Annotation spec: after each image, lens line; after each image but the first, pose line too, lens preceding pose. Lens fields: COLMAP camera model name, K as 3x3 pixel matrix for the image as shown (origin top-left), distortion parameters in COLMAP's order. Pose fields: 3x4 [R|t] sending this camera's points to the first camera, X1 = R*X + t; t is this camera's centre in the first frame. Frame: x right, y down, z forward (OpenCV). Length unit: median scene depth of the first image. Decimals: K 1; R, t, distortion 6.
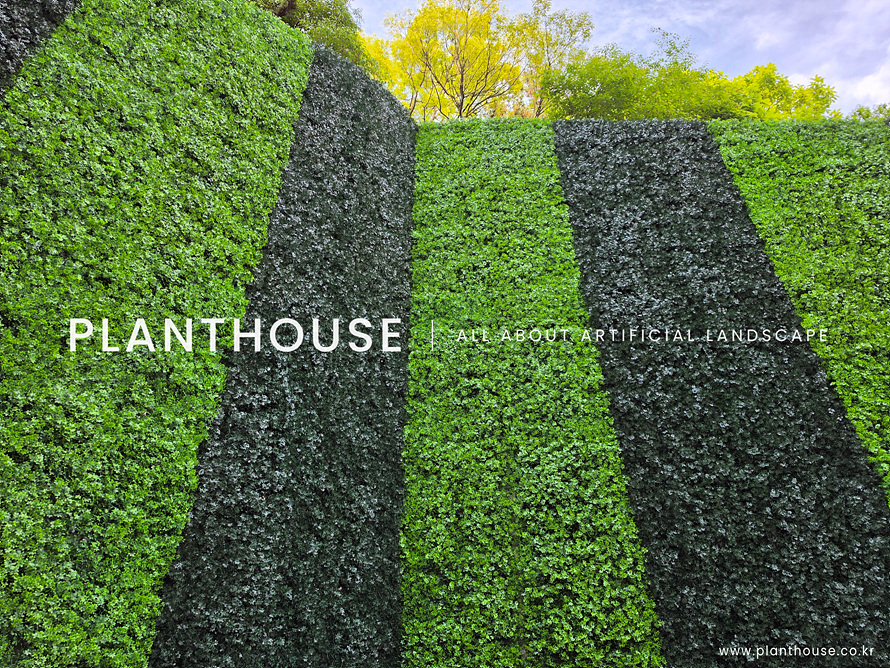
lens RADIAL K [[603.8, 0, 442.3], [0, 603.8, 333.3], [0, 0, 1]] dist [0.110928, -0.161820]
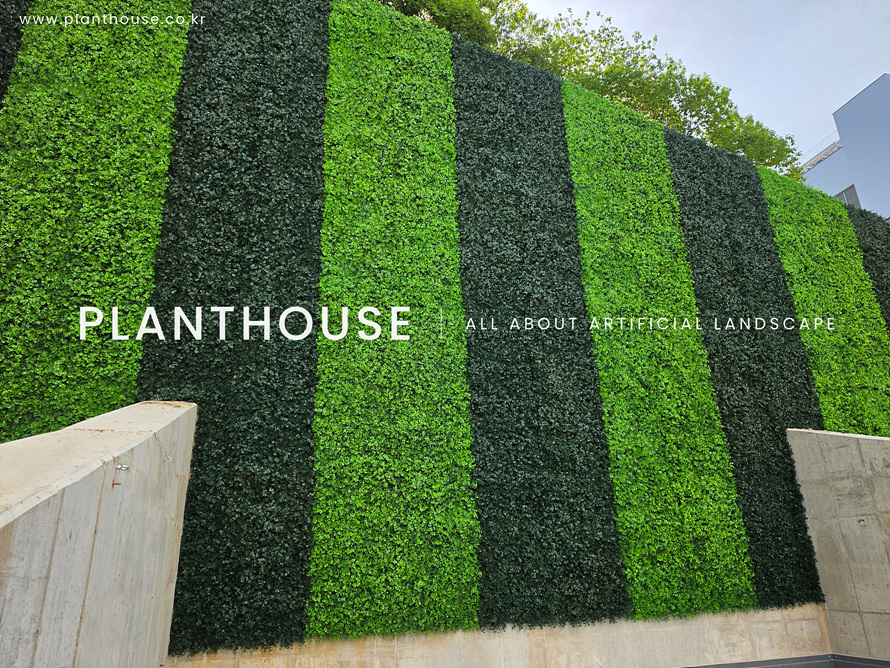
lens RADIAL K [[615.6, 0, 442.3], [0, 615.6, 333.9], [0, 0, 1]] dist [0.081187, -0.106420]
pose [[0.899033, 0.138111, 0.415530, 0.316789], [-0.254147, 0.937343, 0.238320, -0.072274], [-0.356580, -0.319863, 0.877803, -0.573008]]
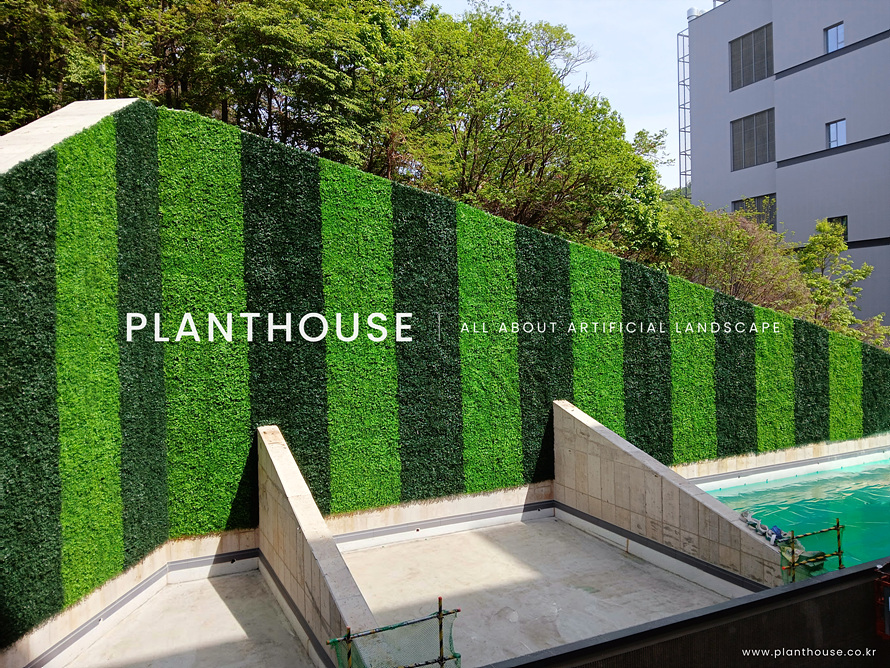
lens RADIAL K [[682.1, 0, 460.7], [0, 682.1, 336.5], [0, 0, 1]] dist [0.080172, -0.176271]
pose [[0.826380, -0.025643, 0.562528, -0.701854], [-0.337457, 0.777164, 0.531168, -1.878891], [-0.450798, -0.628776, 0.633579, -1.492679]]
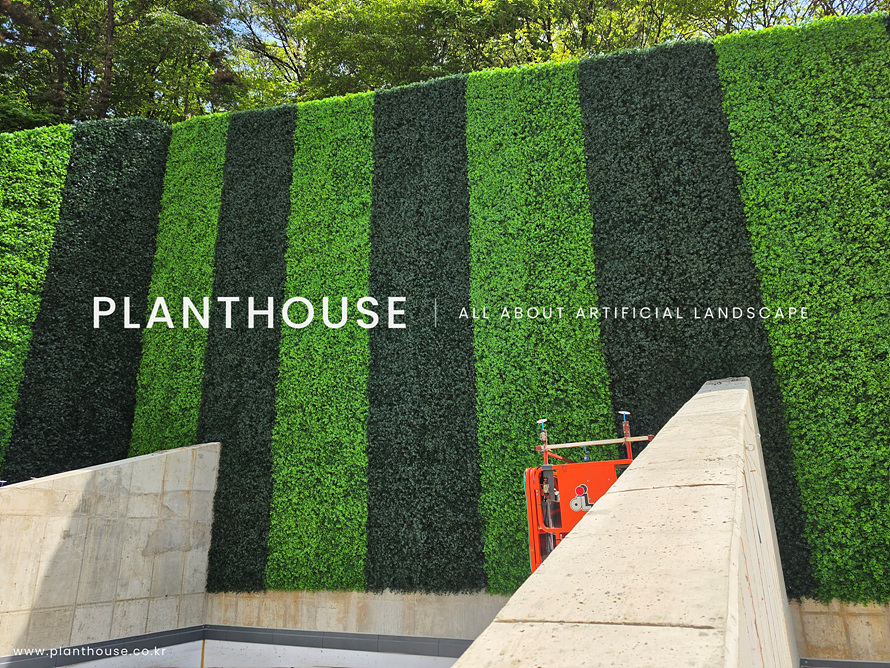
lens RADIAL K [[615.9, 0, 449.7], [0, 615.9, 339.9], [0, 0, 1]] dist [0.085495, -0.105952]
pose [[0.942298, -0.112564, -0.315283, 1.895350], [0.217839, 0.921289, 0.322137, -0.331972], [0.254206, -0.372230, 0.892650, -0.858109]]
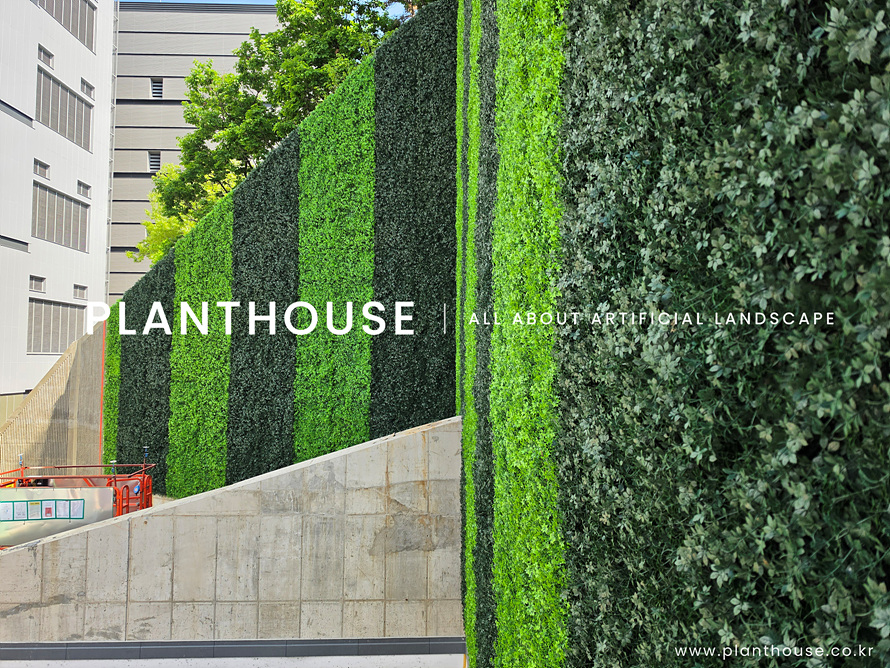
lens RADIAL K [[615.6, 0, 442.3], [0, 615.6, 333.9], [0, 0, 1]] dist [0.081187, -0.106420]
pose [[0.167743, -0.028437, -0.985420, 2.090733], [0.607269, 0.790401, 0.080563, 0.161235], [0.776587, -0.611929, 0.149853, 0.581983]]
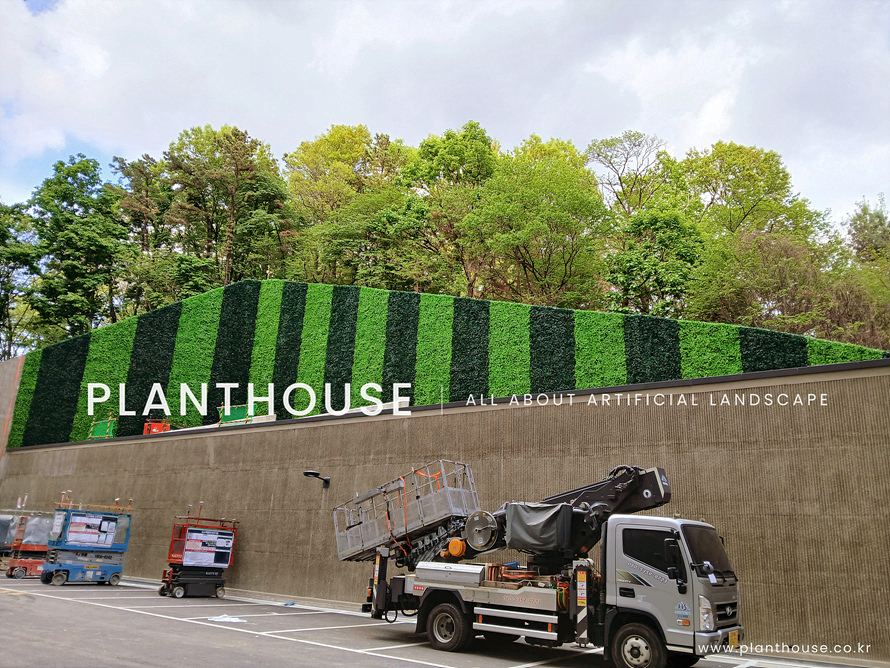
lens RADIAL K [[680.3, 0, 453.3], [0, 680.3, 333.7], [0, 0, 1]] dist [0.079577, -0.178438]
pose [[0.888627, -0.090084, -0.449696, 5.015442], [0.251180, 0.915986, 0.312856, -1.849310], [0.383732, -0.390967, 0.836597, -3.865667]]
